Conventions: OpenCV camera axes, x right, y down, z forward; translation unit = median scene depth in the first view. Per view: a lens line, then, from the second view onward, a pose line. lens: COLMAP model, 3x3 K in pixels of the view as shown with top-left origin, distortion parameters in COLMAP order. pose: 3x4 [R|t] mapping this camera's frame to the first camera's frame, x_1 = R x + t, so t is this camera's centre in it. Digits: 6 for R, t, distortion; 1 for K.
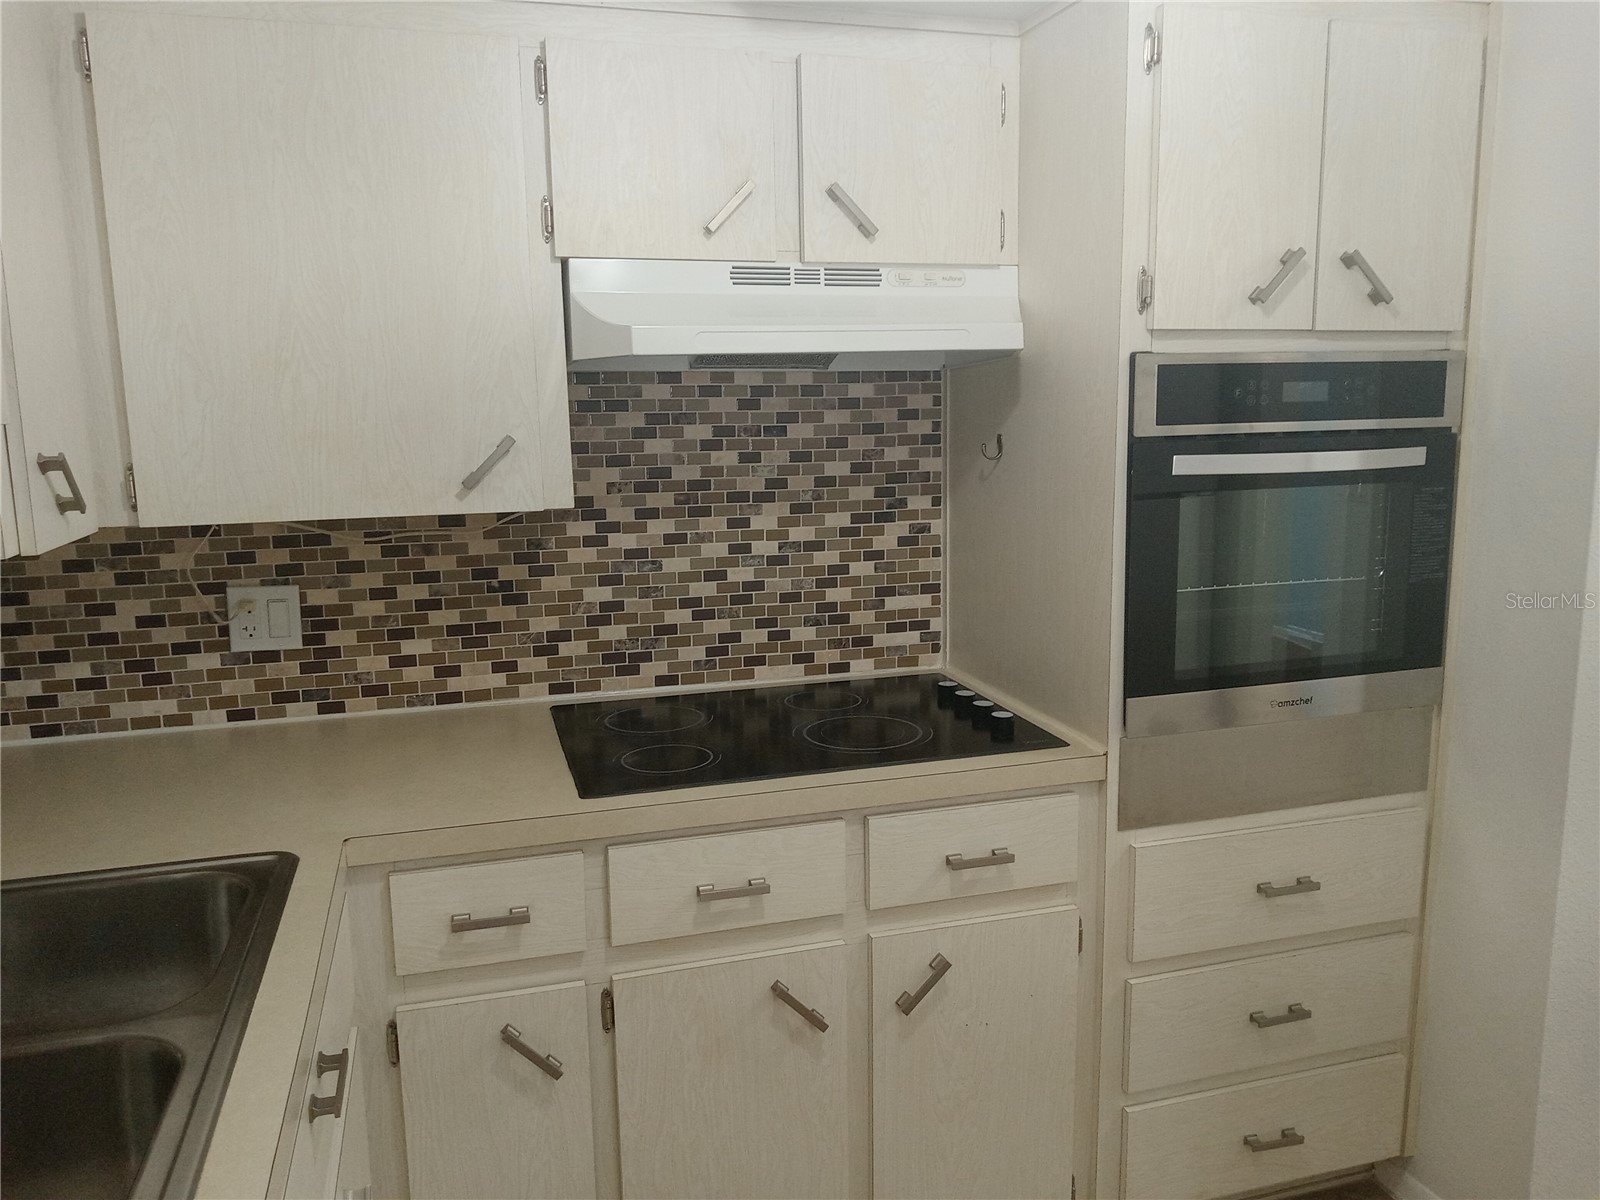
lens RADIAL K [[1156.4, 0, 800.0], [0, 1156.4, 600.0], [0, 0, 1]] dist [-0.034195, 0.003523]
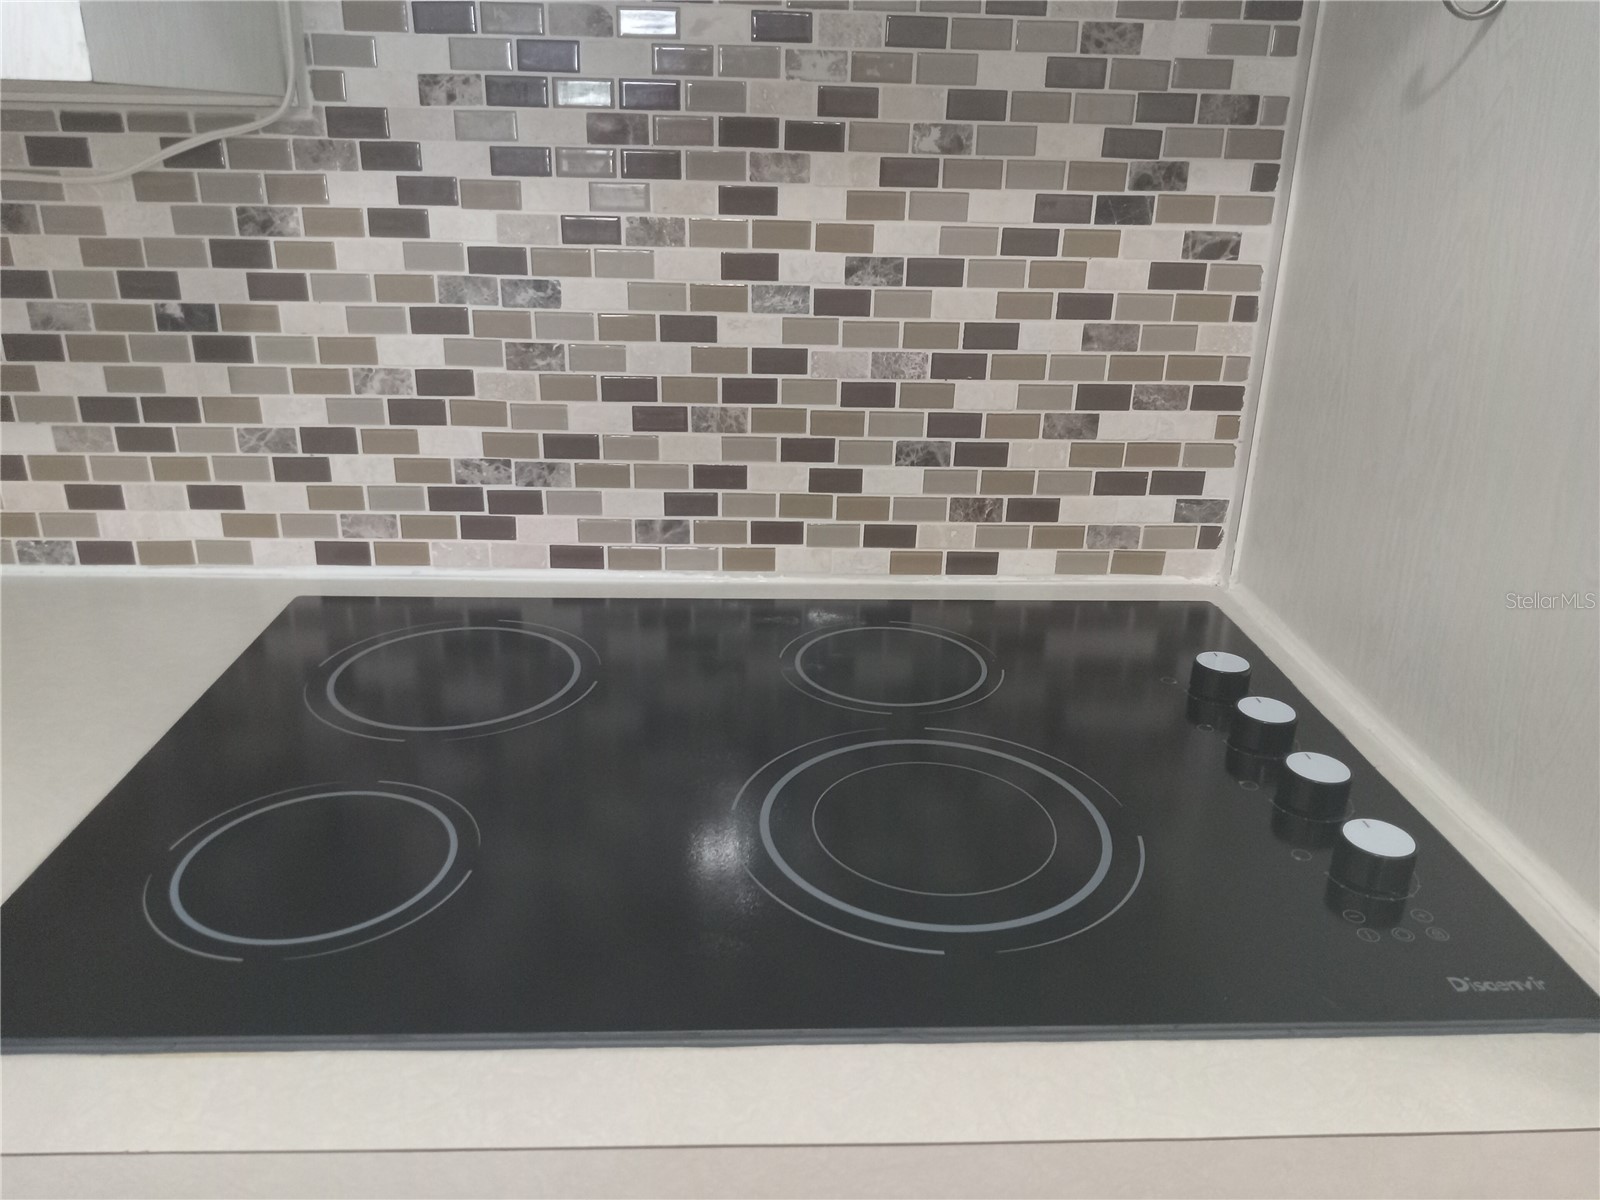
lens RADIAL K [[1194.1, 0, 800.0], [0, 1194.1, 600.0], [0, 0, 1]] dist [0.047166, -0.096824]
pose [[0.968743, 0.120399, -0.216888, 0.074960], [-0.076044, 0.976358, 0.202341, -0.016063], [0.236122, -0.179524, 0.954996, 0.580358]]
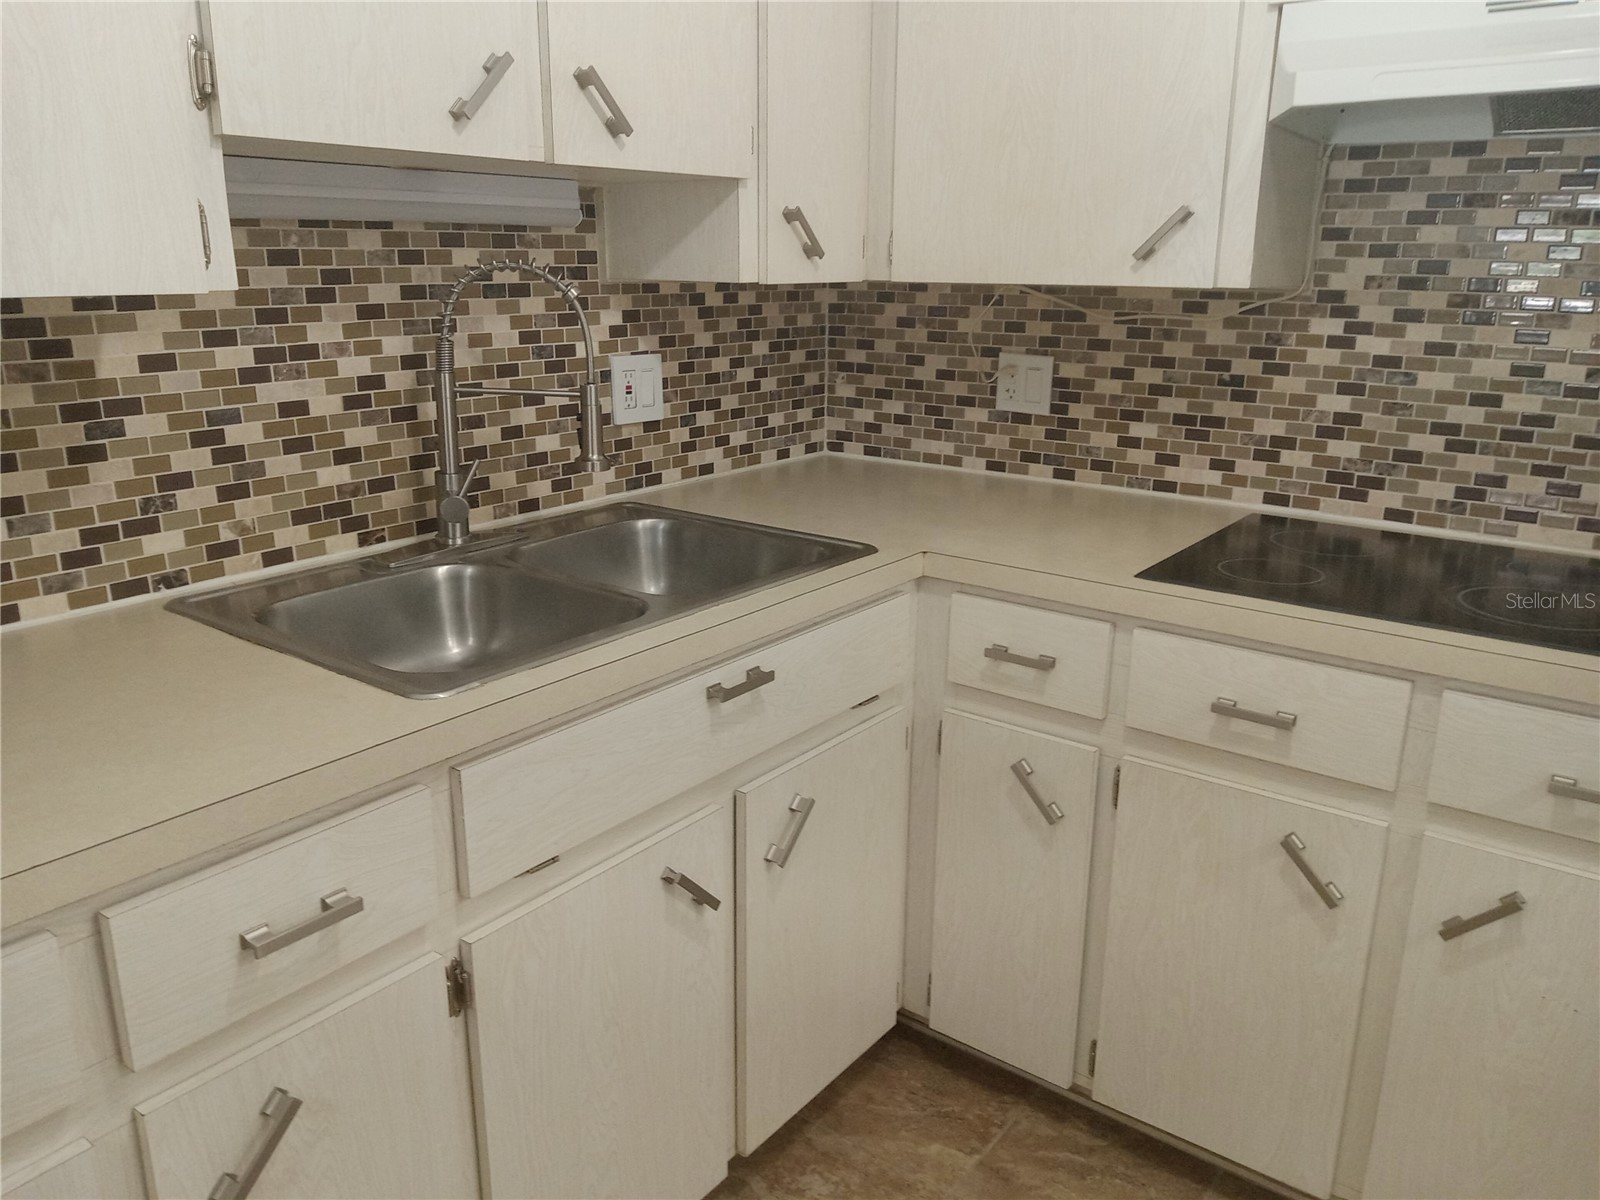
lens RADIAL K [[1156.4, 0, 800.0], [0, 1156.4, 600.0], [0, 0, 1]] dist [-0.034195, 0.003523]
pose [[0.587335, 0.245694, -0.771150, 0.303381], [-0.148988, 0.969347, 0.195367, 0.030824], [0.795512, 0.000146, 0.605937, 0.127875]]
